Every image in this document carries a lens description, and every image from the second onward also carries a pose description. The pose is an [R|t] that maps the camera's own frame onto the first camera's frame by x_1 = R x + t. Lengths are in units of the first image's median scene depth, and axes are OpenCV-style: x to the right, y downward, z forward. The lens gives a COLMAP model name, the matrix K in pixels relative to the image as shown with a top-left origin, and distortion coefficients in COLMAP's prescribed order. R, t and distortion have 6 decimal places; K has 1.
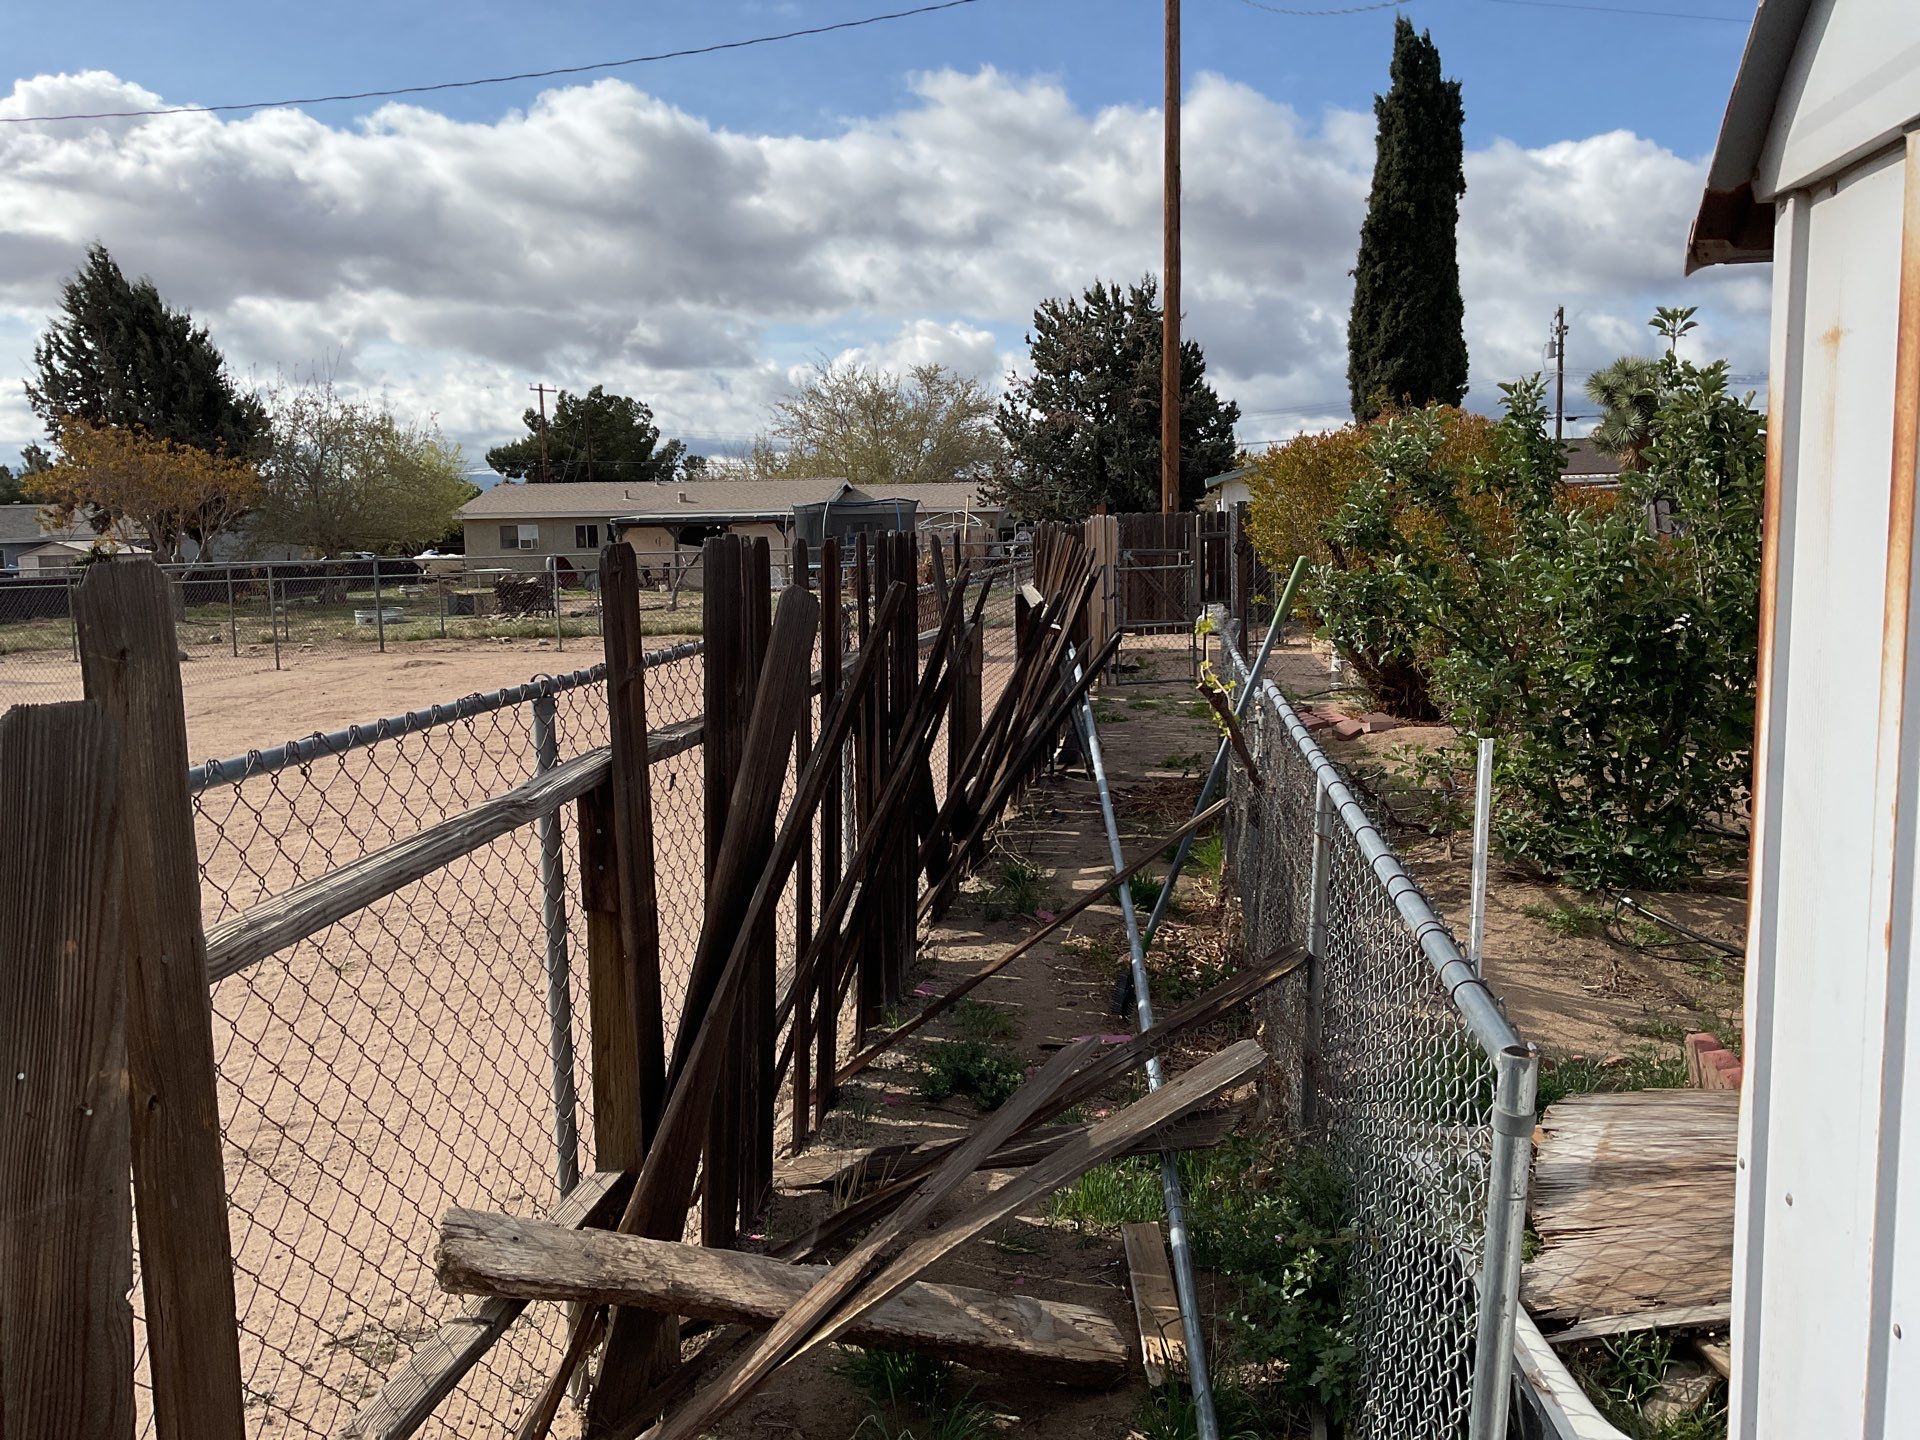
lens RADIAL K [[1535.9, 0, 961.7], [0, 1535.9, 689.4], [0, 0, 1]] dist [0.007036, -0.010031]
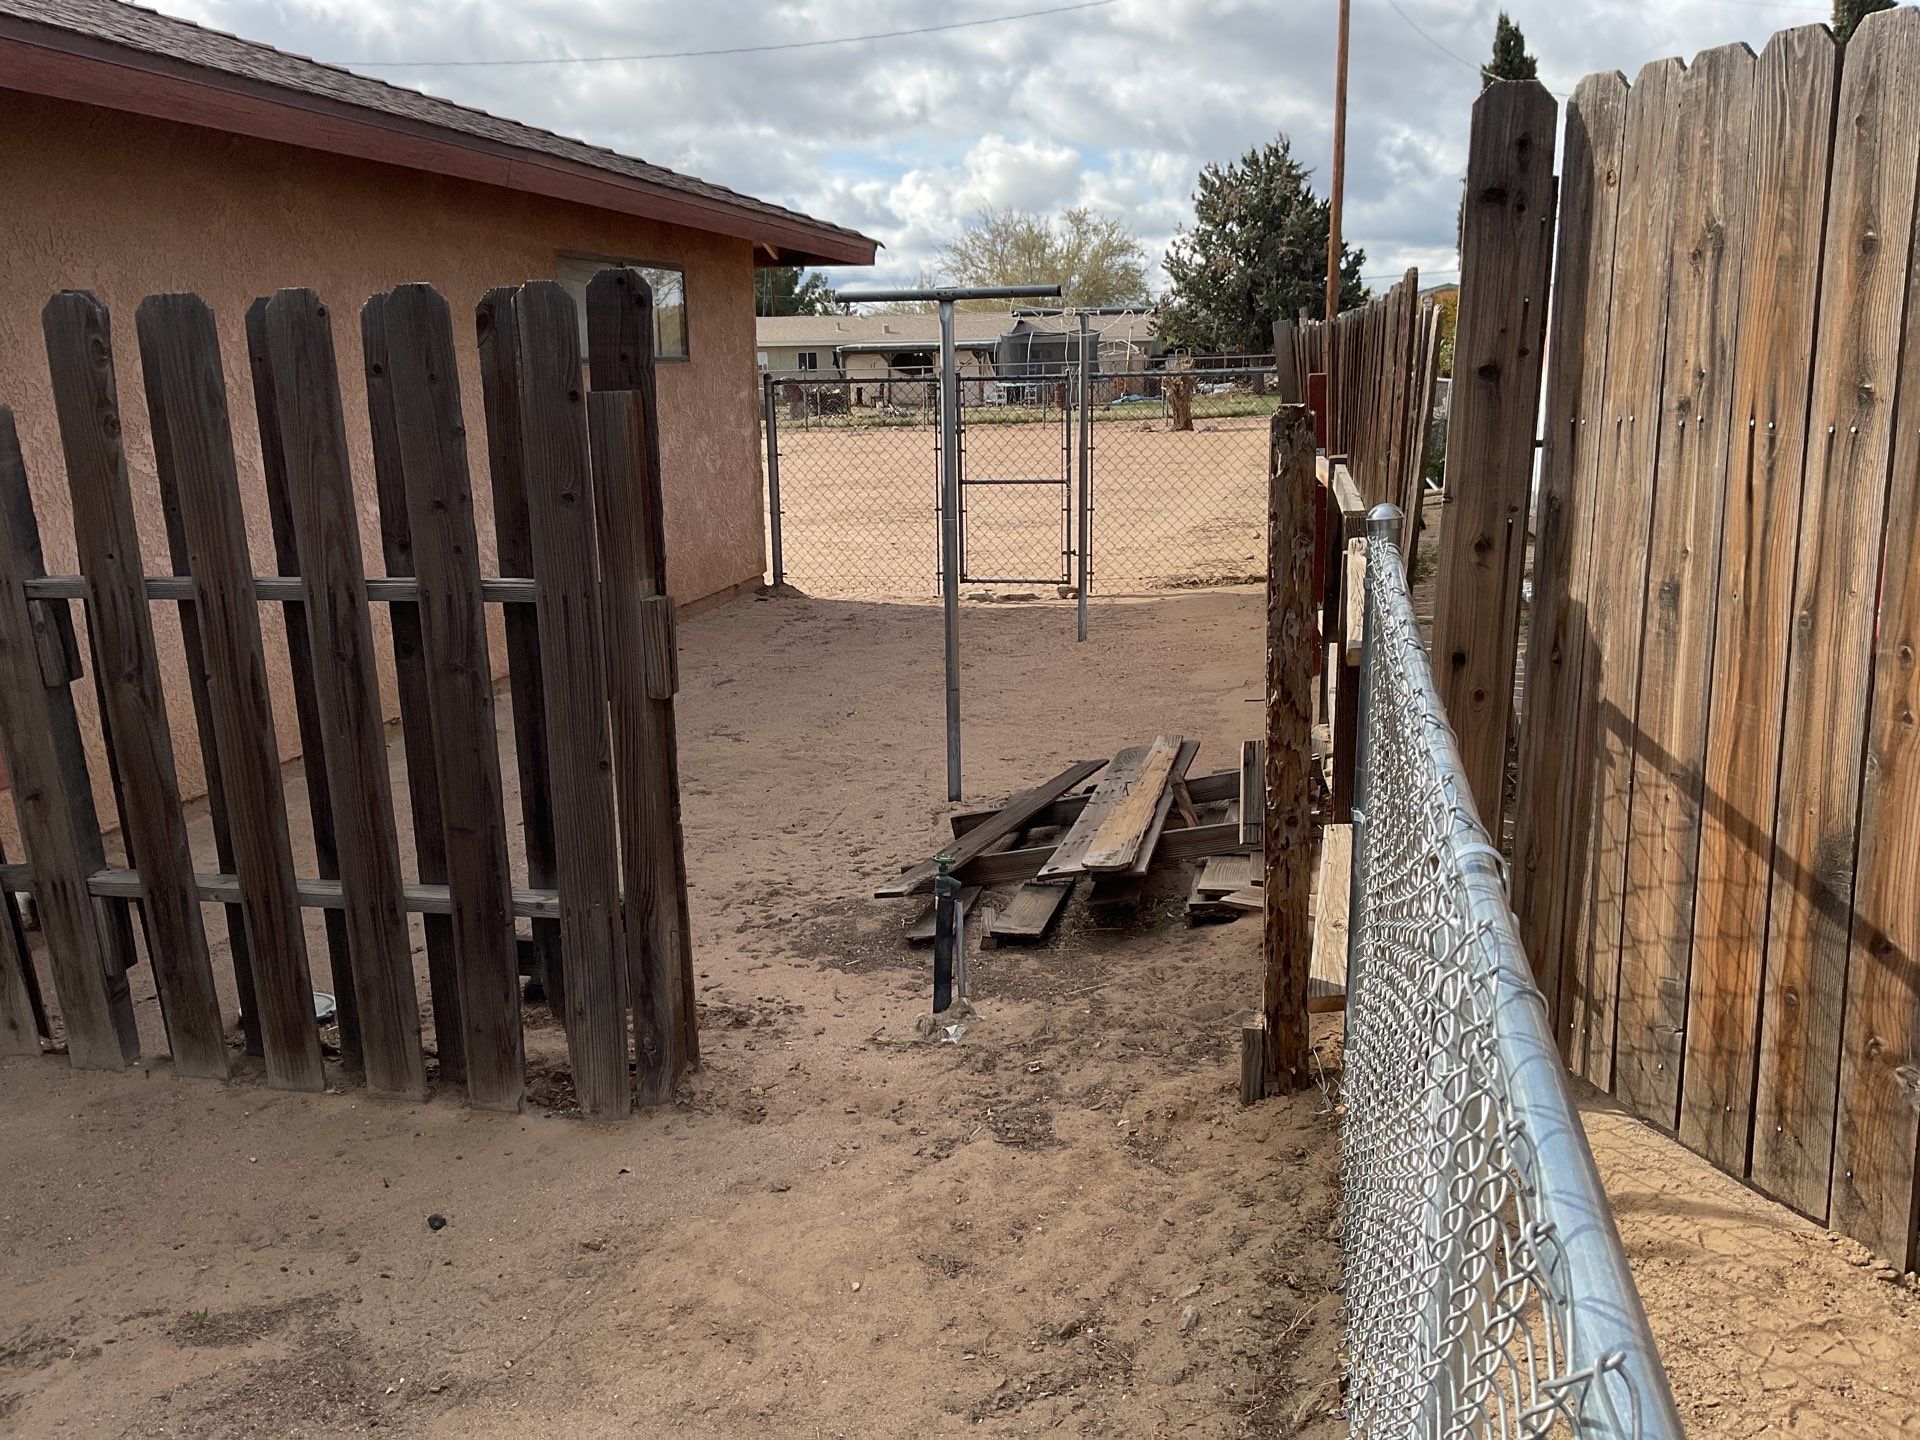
lens RADIAL K [[1557.6, 0, 939.7], [0, 1557.6, 711.0], [0, 0, 1]] dist [-0.000764, -0.051153]
pose [[0.997913, 0.014358, -0.062951, -0.074403], [-0.007045, 0.993353, 0.114894, 0.038329], [0.064182, -0.114211, 0.991381, -0.288471]]
